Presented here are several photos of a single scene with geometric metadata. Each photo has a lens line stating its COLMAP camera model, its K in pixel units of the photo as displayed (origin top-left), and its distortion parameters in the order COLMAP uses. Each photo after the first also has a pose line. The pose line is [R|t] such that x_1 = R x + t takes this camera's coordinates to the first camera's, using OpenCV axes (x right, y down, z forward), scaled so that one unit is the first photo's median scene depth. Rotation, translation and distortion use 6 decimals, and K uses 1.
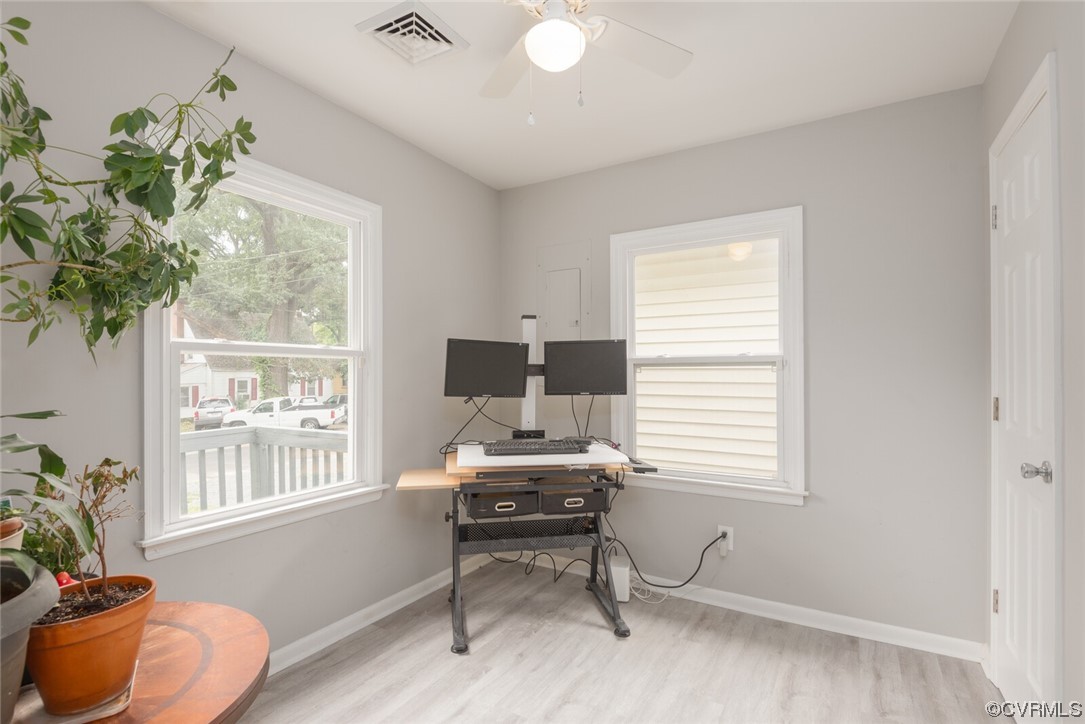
lens RADIAL K [[518.6, 0, 540.3], [0, 518.6, 370.9], [0, 0, 1]] dist [0.003498, -0.000093]
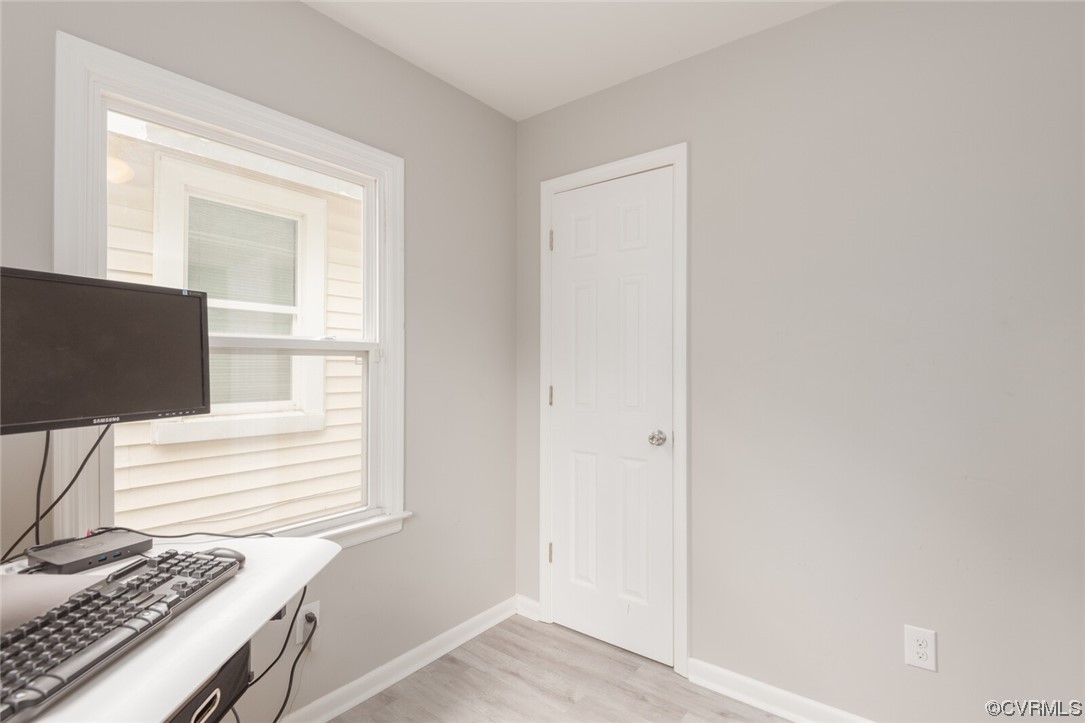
lens RADIAL K [[518.6, 0, 540.8], [0, 518.6, 361.2], [0, 0, 1]] dist [0.003498, -0.000093]
pose [[0.125807, 0.006676, 0.992032, -0.302296], [-0.012743, 0.999906, -0.005113, -0.002587], [-0.991973, -0.011999, 0.125880, 0.770883]]
